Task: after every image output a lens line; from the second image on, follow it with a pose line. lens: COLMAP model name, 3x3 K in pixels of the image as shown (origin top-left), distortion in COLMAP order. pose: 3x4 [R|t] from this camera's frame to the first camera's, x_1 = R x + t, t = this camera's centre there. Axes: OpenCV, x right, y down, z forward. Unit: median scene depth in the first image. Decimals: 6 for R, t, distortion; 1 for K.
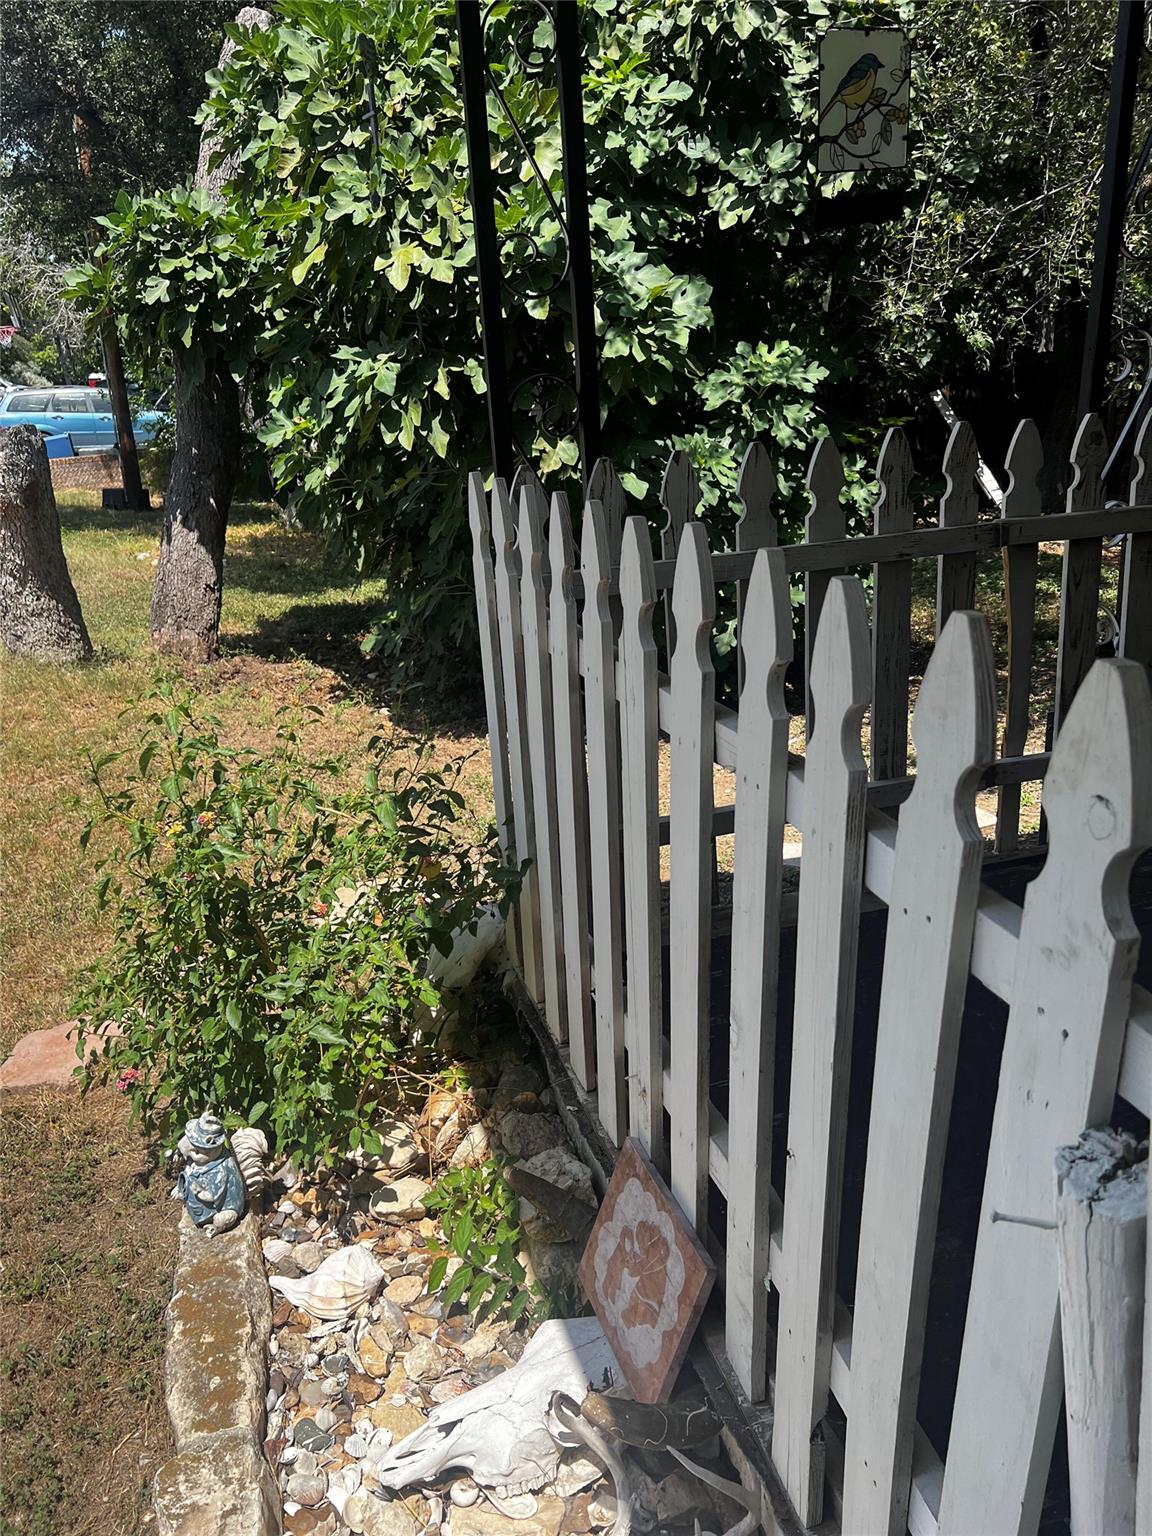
lens RADIAL K [[1171.6, 0, 576.0], [0, 1171.6, 768.0], [0, 0, 1]] dist [0.051708, -0.051548]
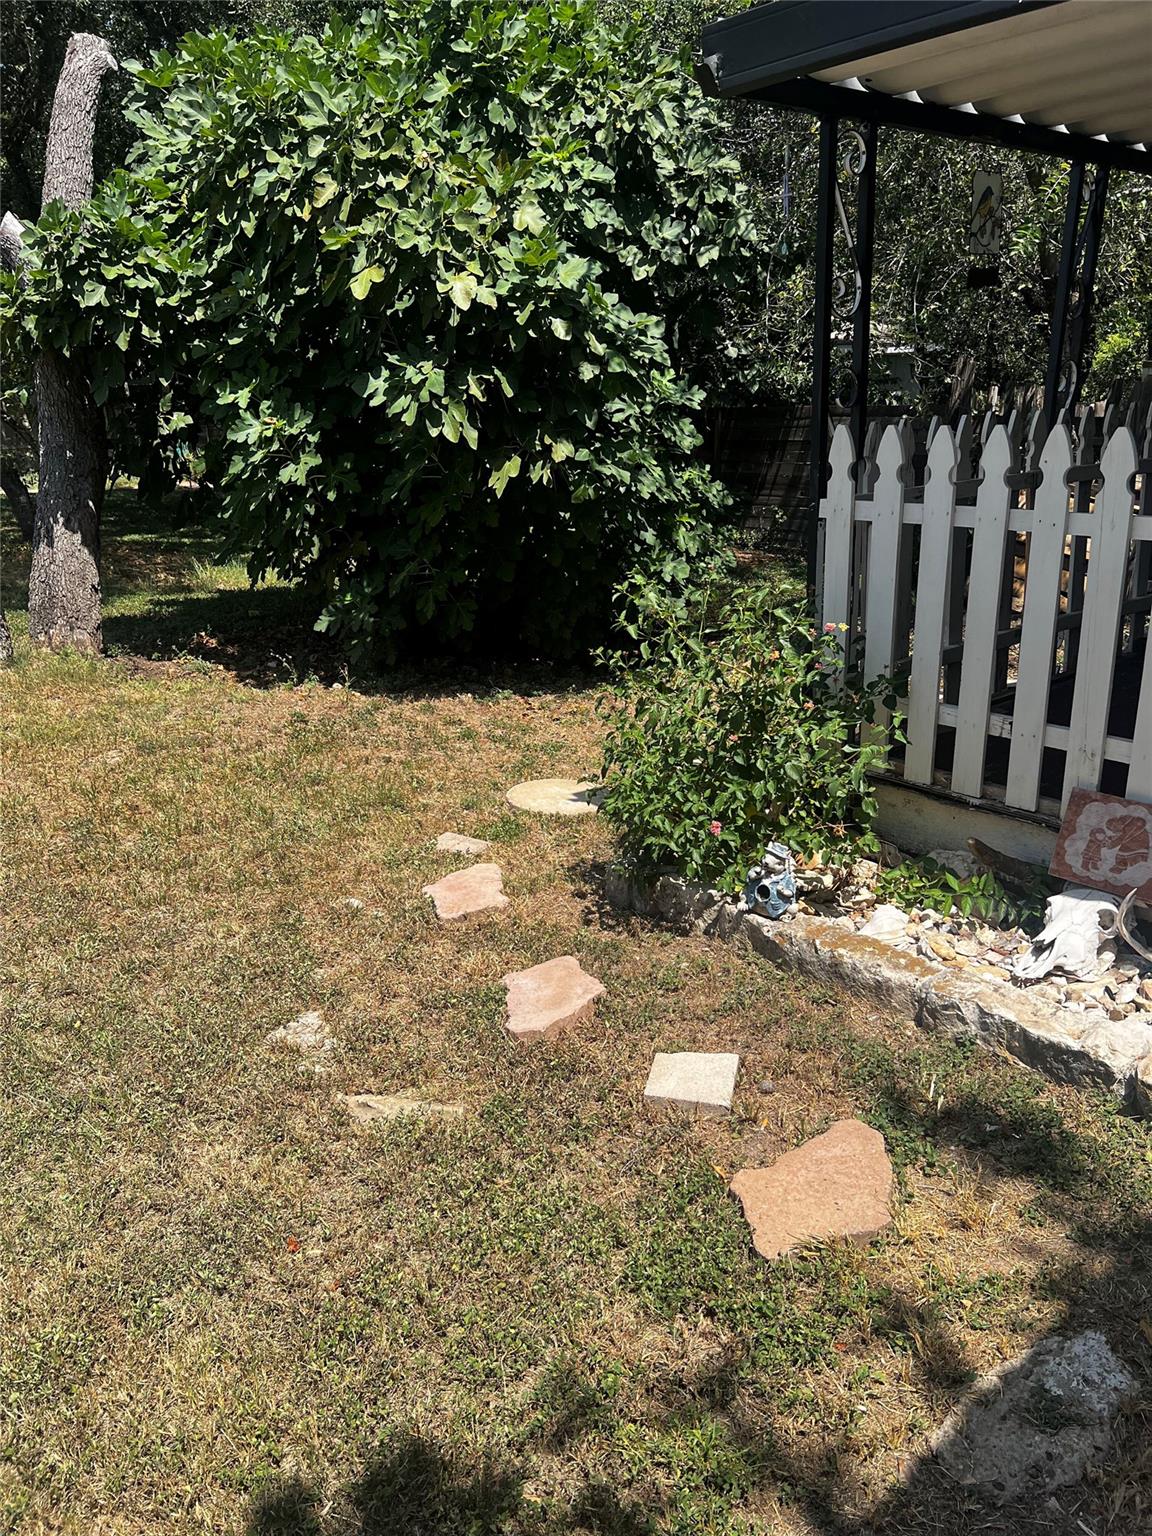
lens RADIAL K [[1159.5, 0, 575.8], [0, 1159.5, 787.5], [0, 0, 1]] dist [0.045669, -0.060578]
pose [[0.901995, -0.102625, 0.419373, -0.543208], [0.111864, 0.993720, 0.002574, 0.088334], [-0.417004, 0.044591, 0.907810, -0.113094]]
